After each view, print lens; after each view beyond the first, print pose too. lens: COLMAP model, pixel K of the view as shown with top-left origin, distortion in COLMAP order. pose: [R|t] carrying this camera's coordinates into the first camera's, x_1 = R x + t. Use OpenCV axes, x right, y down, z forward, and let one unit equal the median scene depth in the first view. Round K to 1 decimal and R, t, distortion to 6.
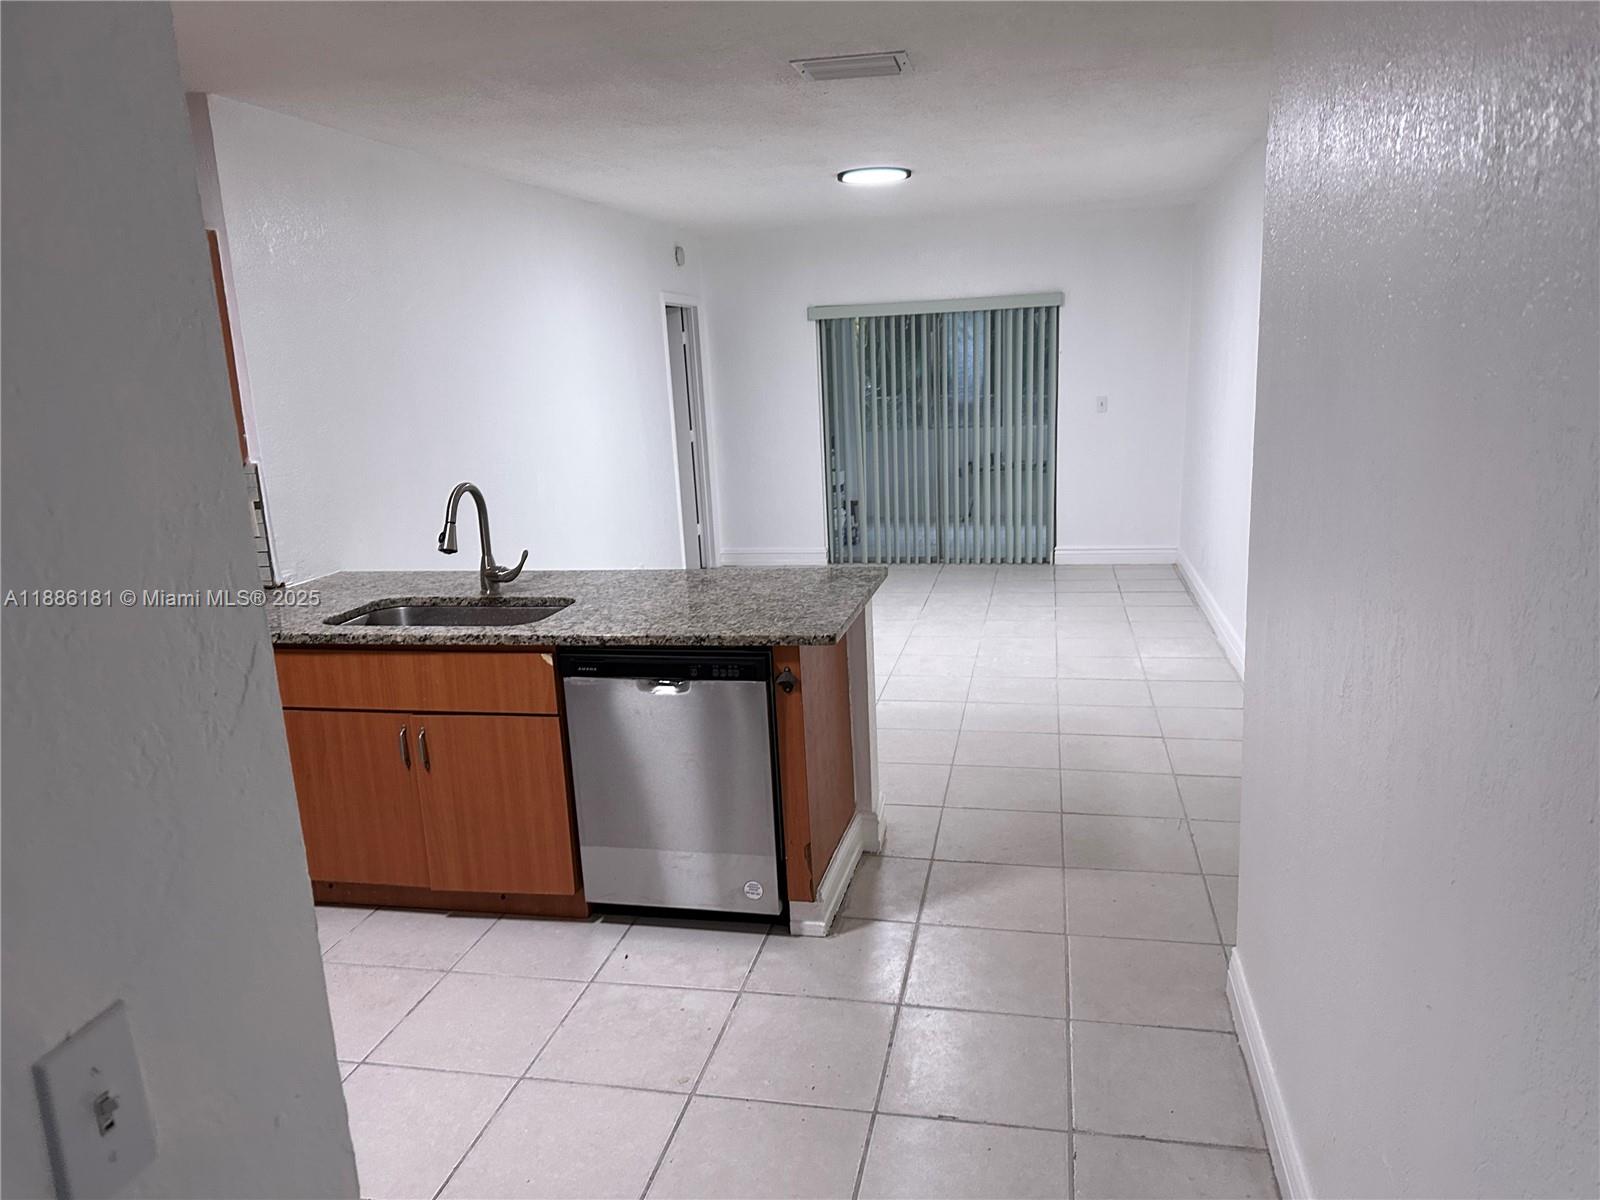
lens RADIAL K [[1113.2, 0, 794.1], [0, 1113.2, 606.2], [0, 0, 1]] dist [0.086563, -0.082983]
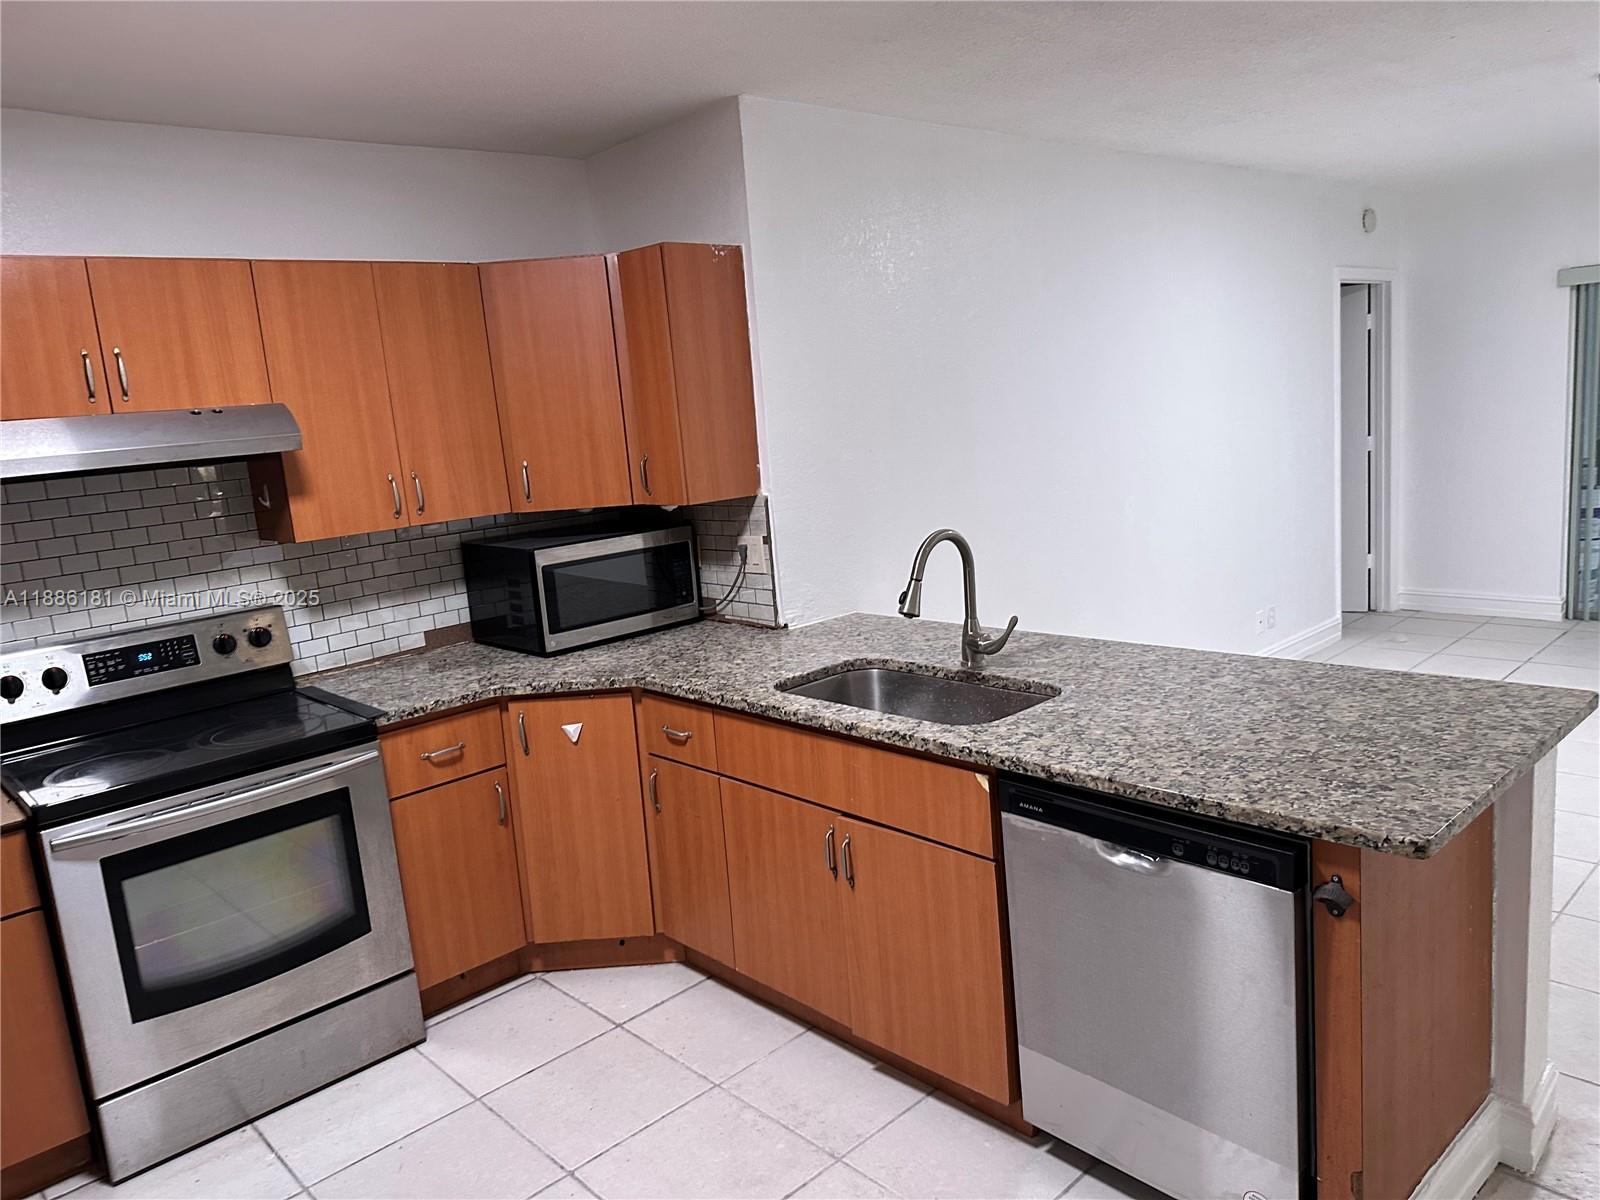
lens RADIAL K [[1113.2, 0, 794.1], [0, 1113.2, 606.2], [0, 0, 1]] dist [0.086563, -0.082983]
pose [[0.830271, 0.079173, -0.551708, 0.066093], [-0.079577, 0.996557, 0.023254, -0.069358], [0.551650, 0.024596, 0.833713, 0.297649]]
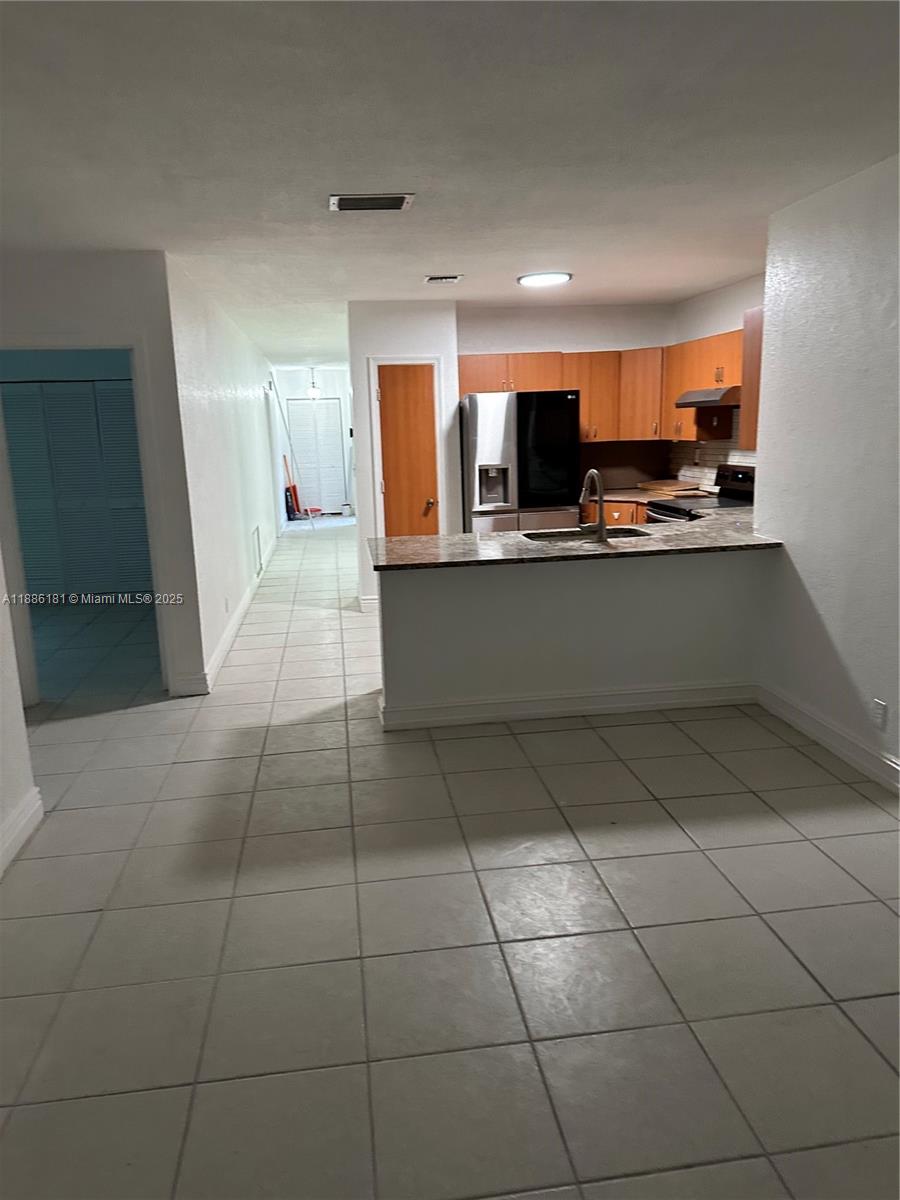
lens RADIAL K [[822.7, 0, 450.0], [0, 822.7, 600.0], [0, 0, 1]] dist [0.326351, -0.077030]
pose [[-0.933544, 0.140003, -0.329992, 0.425968], [-0.011329, 0.908592, 0.417531, -0.505589], [0.358283, 0.393522, -0.846625, 2.261718]]
